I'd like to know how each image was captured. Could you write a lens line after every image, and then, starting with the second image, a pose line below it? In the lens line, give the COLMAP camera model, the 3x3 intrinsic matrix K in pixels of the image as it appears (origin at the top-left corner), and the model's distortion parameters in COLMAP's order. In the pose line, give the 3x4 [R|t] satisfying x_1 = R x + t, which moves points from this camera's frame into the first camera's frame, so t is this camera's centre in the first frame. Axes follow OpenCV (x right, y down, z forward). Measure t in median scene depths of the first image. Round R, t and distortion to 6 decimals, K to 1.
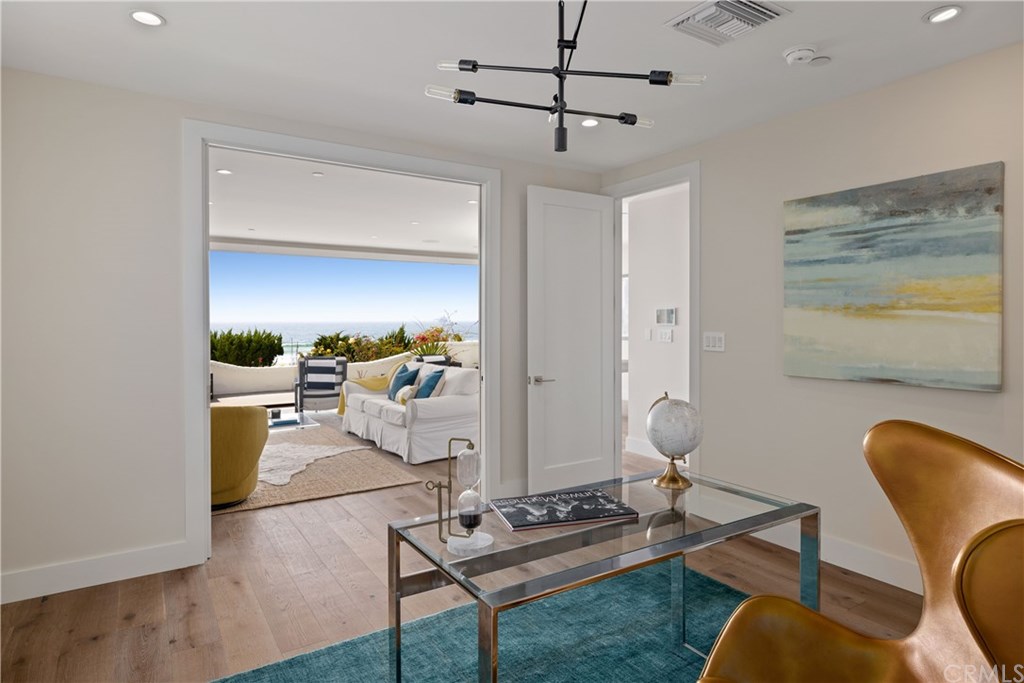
lens RADIAL K [[600.0, 0, 511.9], [0, 600.0, 338.8], [0, 0, 1]] dist [0.003670, -0.000007]
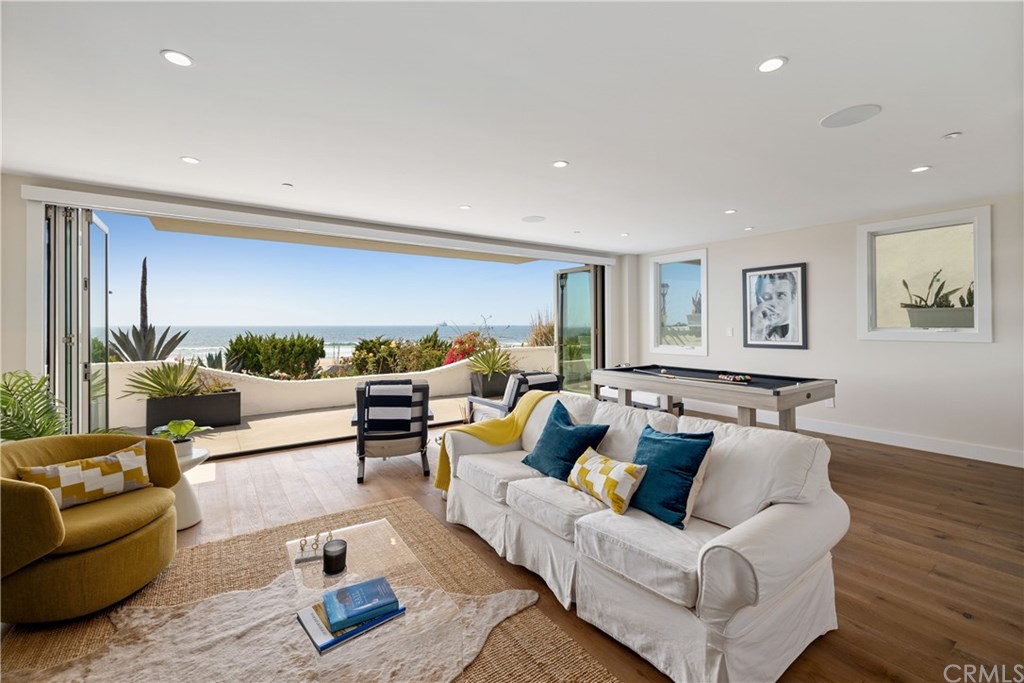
lens RADIAL K [[433.3, 0, 505.1], [0, 433.3, 320.8], [0, 0, 1]] dist [0.003474, -0.000645]
pose [[0.999444, -0.000259, 0.033334, -0.207095], [0.001594, 0.999197, -0.040024, -0.015769], [-0.033297, 0.040055, 0.998643, 0.518782]]
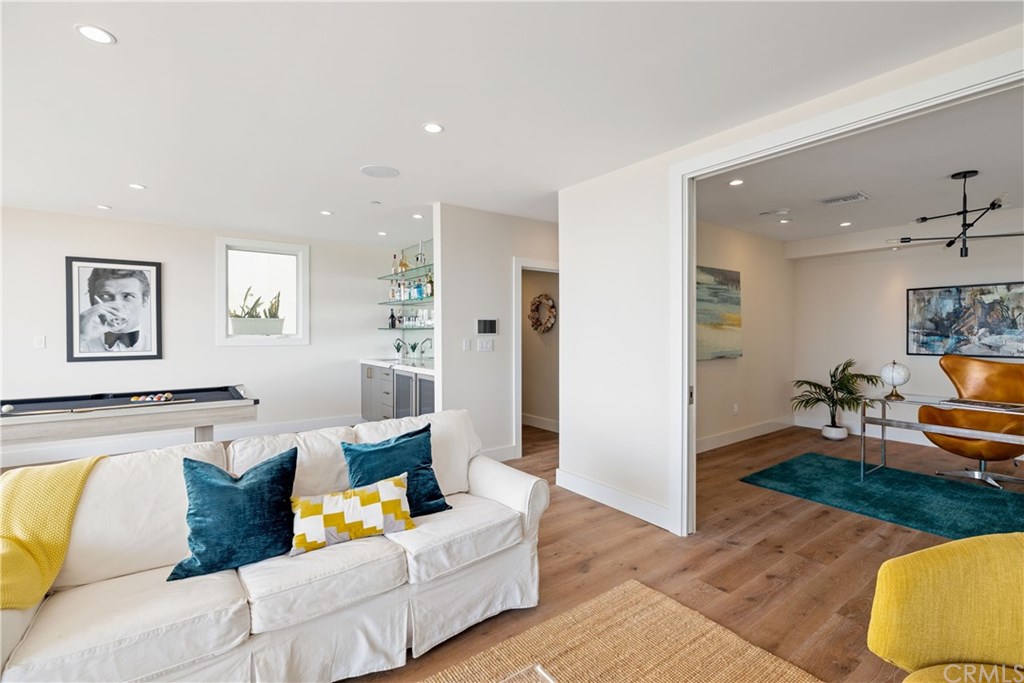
lens RADIAL K [[463.2, 0, 505.5], [0, 463.2, 339.0], [0, 0, 1]] dist [-0.001685, -0.000182]
pose [[-0.061099, -0.014040, 0.998033, -0.439168], [0.032827, 0.999332, 0.016068, -0.021629], [-0.997592, 0.033744, -0.060597, 0.791750]]
